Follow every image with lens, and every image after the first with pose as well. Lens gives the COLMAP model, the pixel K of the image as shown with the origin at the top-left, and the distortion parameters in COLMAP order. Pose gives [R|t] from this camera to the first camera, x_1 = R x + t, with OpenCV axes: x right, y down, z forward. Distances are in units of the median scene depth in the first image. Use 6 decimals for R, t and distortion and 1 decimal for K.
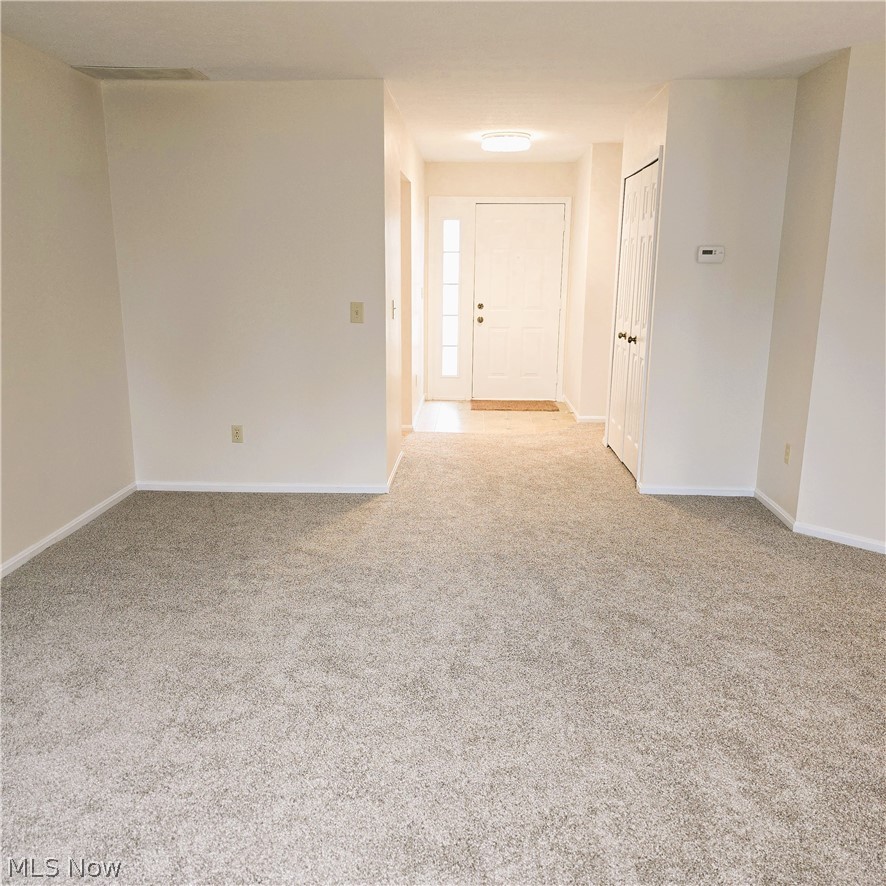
lens RADIAL K [[788.4, 0, 429.1], [0, 788.4, 439.9], [0, 0, 1]] dist [0.116749, -0.139606]
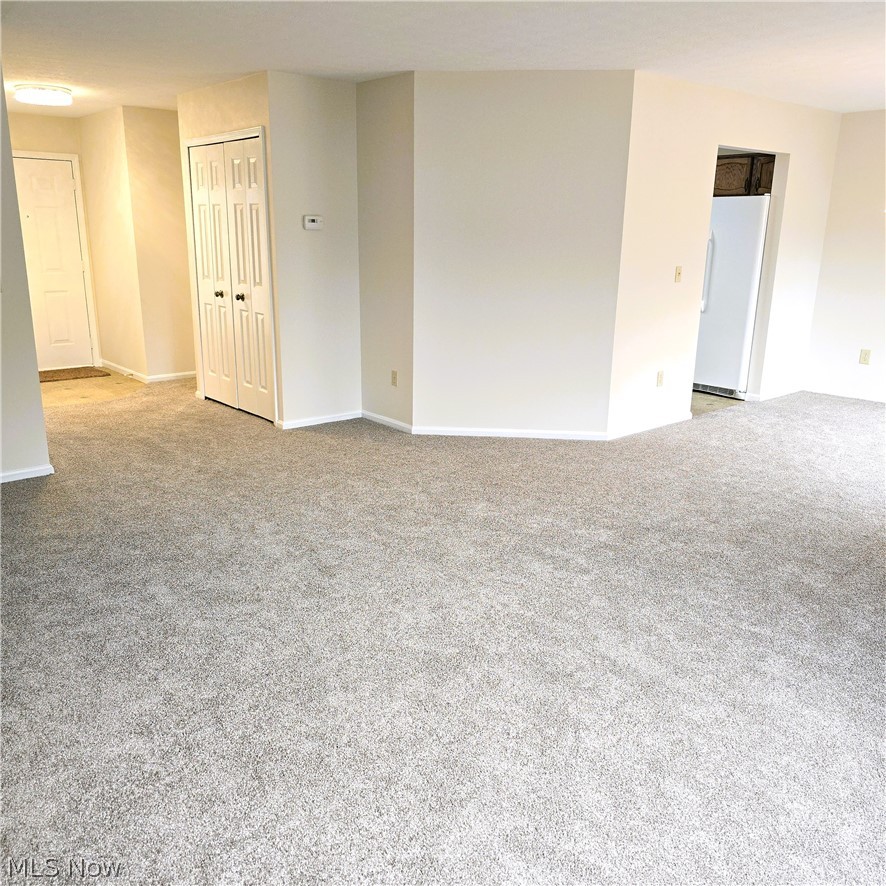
lens RADIAL K [[788.4, 0, 429.1], [0, 788.4, 439.9], [0, 0, 1]] dist [0.116749, -0.139606]
pose [[0.736055, -0.172938, 0.654458, -0.358845], [0.140371, 0.984794, 0.102355, -0.006843], [-0.662208, 0.016528, 0.749138, -0.010547]]
